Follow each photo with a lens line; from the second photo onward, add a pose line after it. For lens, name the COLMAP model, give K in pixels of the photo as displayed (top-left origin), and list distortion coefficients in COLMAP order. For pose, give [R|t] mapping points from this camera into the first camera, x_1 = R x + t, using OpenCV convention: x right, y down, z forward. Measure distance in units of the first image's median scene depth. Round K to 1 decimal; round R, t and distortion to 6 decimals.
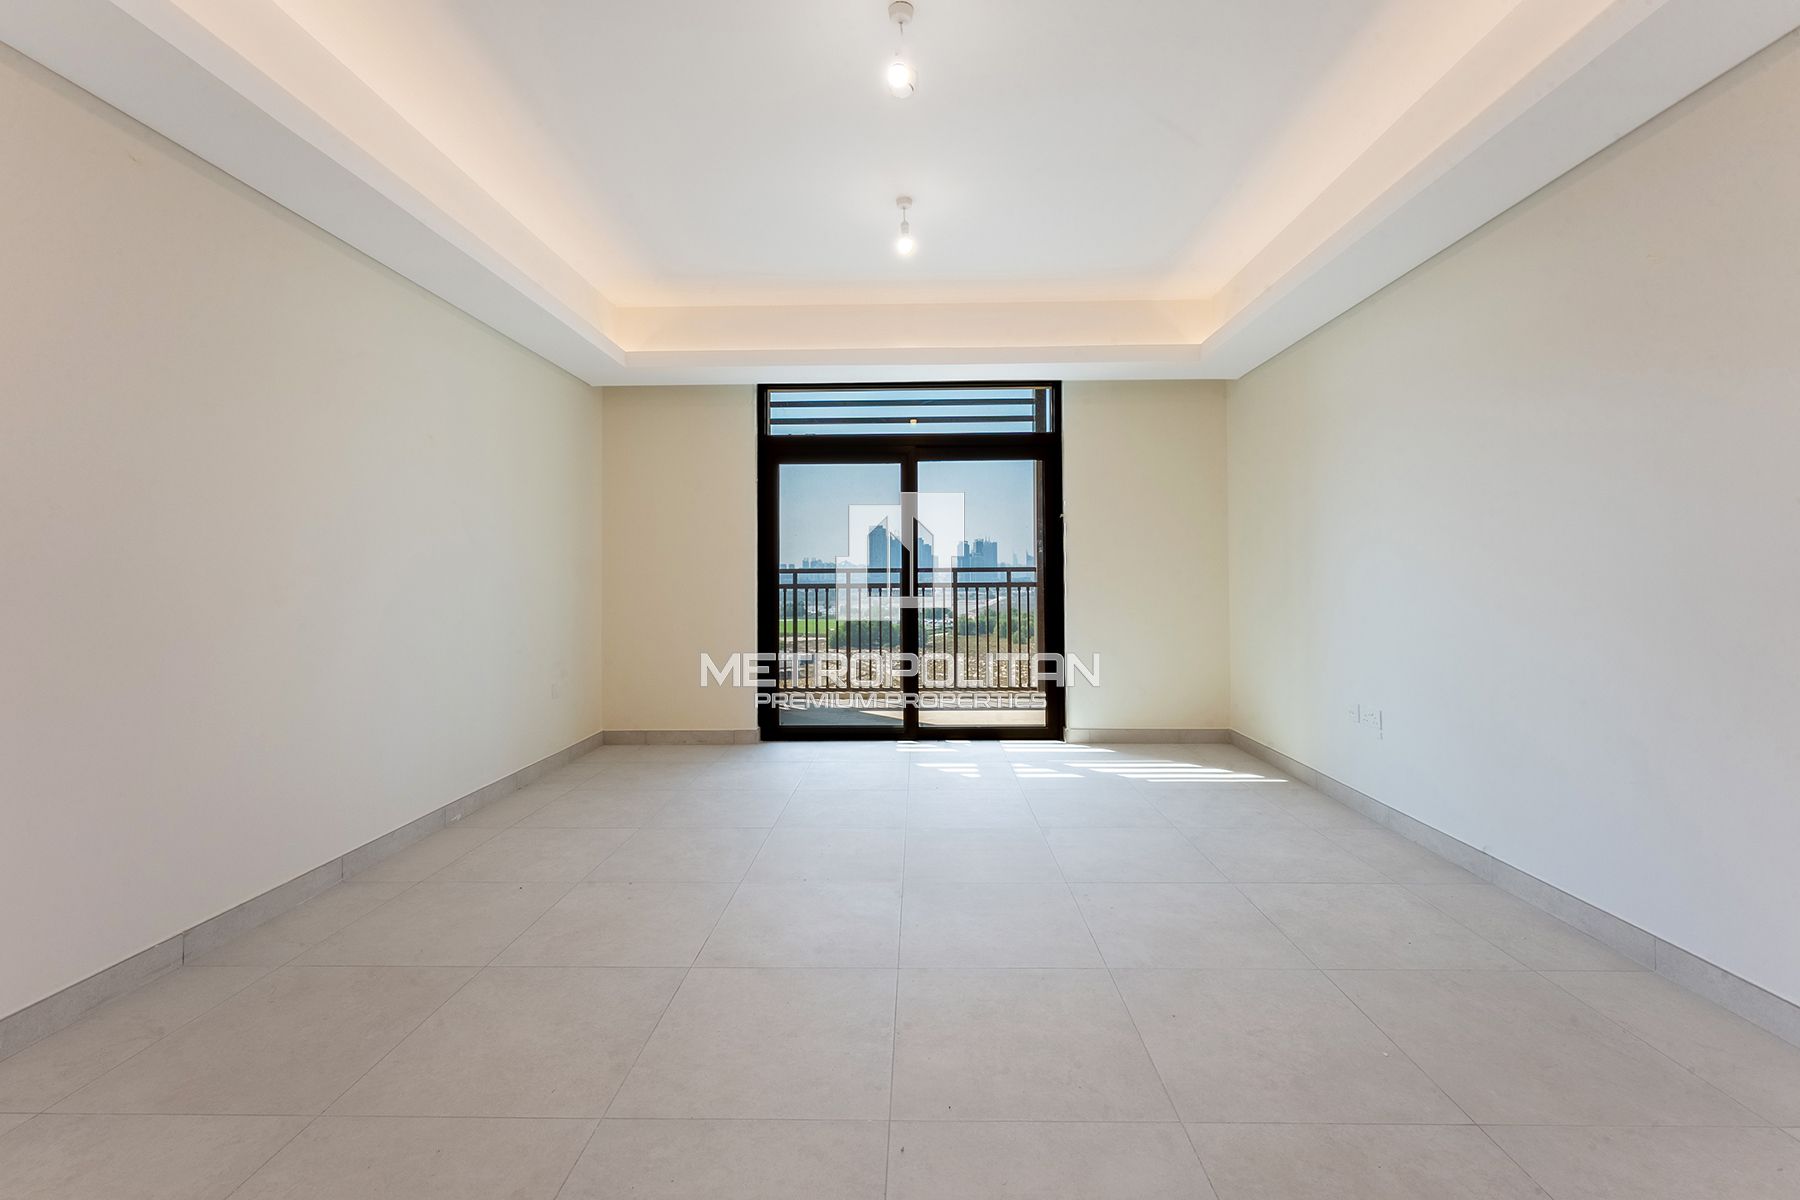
lens RADIAL K [[750.1, 0, 896.7], [0, 750.1, 554.4], [0, 0, 1]] dist [0.001591, 0.000016]
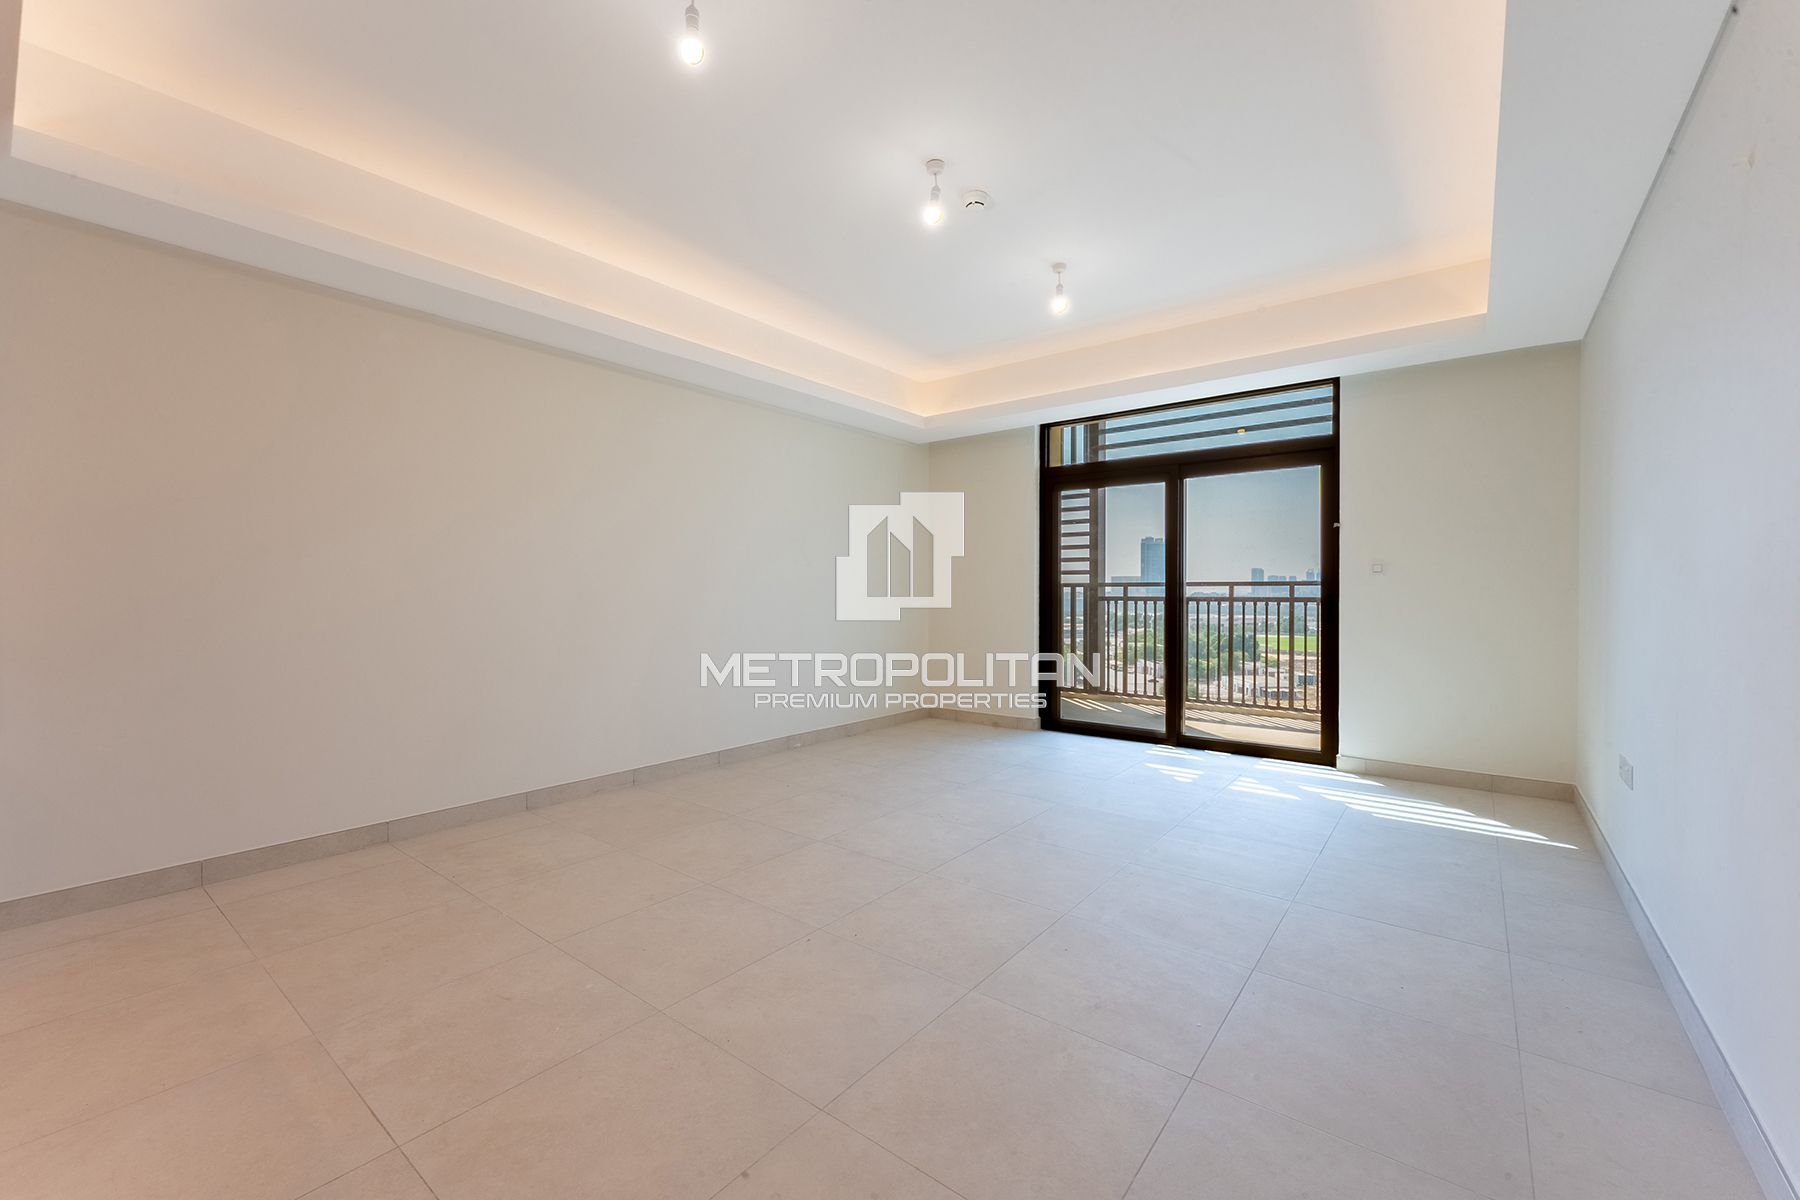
lens RADIAL K [[734.1, 0, 899.8], [0, 734.1, 588.4], [0, 0, 1]] dist [0.002513, 0.000313]
pose [[0.794110, 0.003377, -0.607765, 0.344160], [0.014333, 0.999602, 0.024283, -0.003811], [0.607605, -0.027994, 0.793746, -0.043978]]
